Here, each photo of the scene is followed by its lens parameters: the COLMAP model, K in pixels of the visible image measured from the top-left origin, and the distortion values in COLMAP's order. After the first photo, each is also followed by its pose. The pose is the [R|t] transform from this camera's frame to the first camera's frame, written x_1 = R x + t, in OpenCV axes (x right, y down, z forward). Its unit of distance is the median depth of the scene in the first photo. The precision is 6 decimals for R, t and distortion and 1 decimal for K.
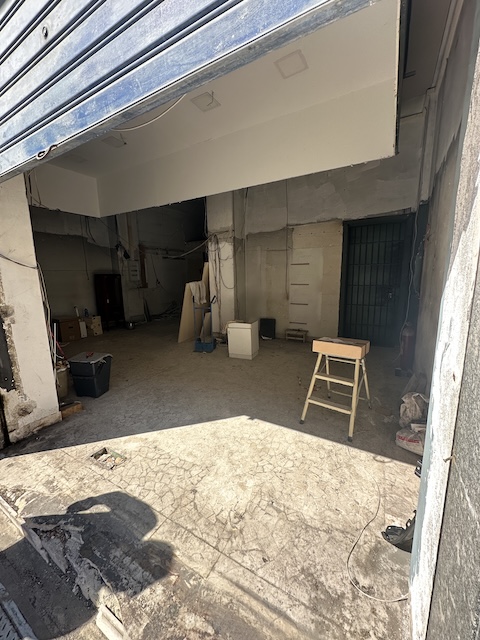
lens RADIAL K [[258.0, 0, 239.2], [0, 258.0, 317.5], [0, 0, 1]] dist [-0.000632, 0.000245]
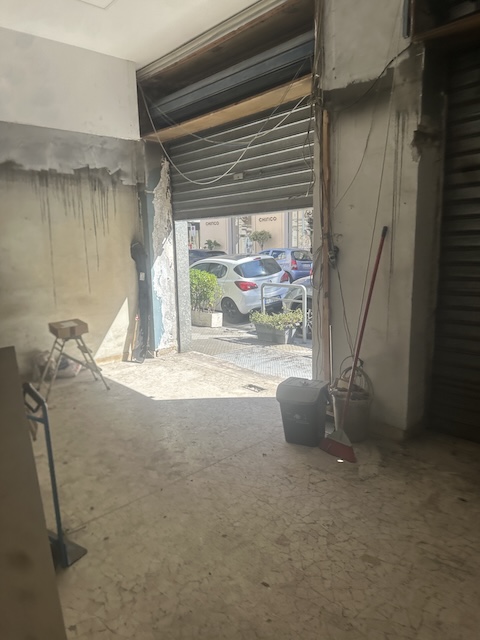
lens RADIAL K [[454.6, 0, 240.0], [0, 454.6, 320.0], [0, 0, 1]] dist [0.092698, -0.134944]
pose [[-0.954610, -0.009131, 0.297719, -1.209338], [0.087951, 0.946321, 0.311033, -0.636533], [-0.284577, 0.323100, -0.902564, 3.253797]]
